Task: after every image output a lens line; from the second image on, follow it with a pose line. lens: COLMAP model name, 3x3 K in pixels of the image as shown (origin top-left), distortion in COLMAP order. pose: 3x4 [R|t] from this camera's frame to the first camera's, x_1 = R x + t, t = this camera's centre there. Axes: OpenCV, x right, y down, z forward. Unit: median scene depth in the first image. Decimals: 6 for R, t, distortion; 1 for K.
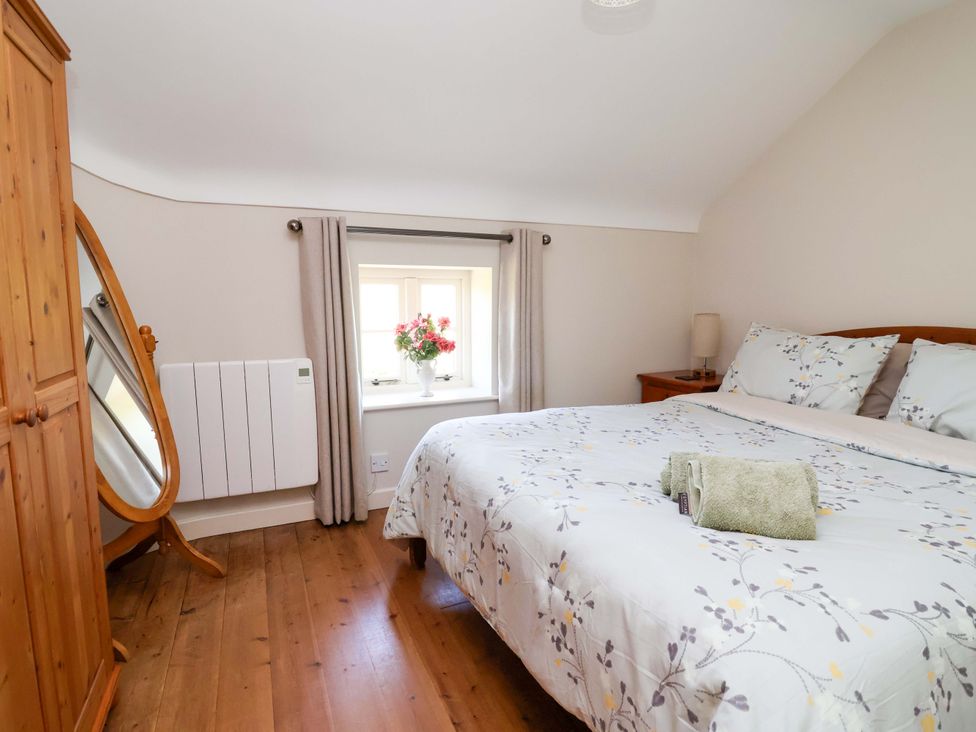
lens RADIAL K [[511.1, 0, 483.7], [0, 511.1, 365.1], [0, 0, 1]] dist [0.000868, -0.012860]
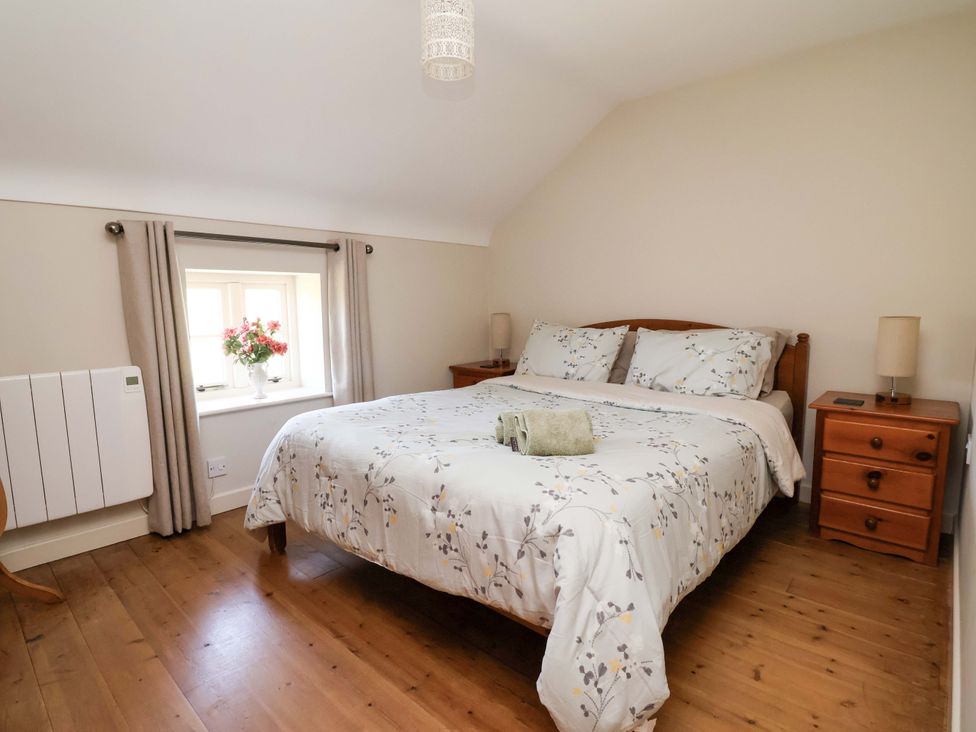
lens RADIAL K [[509.5, 0, 484.5], [0, 509.5, 368.9], [0, 0, 1]] dist [-0.002847, -0.001374]
pose [[0.916474, -0.060139, 0.395549, -0.134446], [0.059383, 0.998135, 0.014168, 0.019660], [-0.395663, 0.010505, 0.918336, -0.158736]]
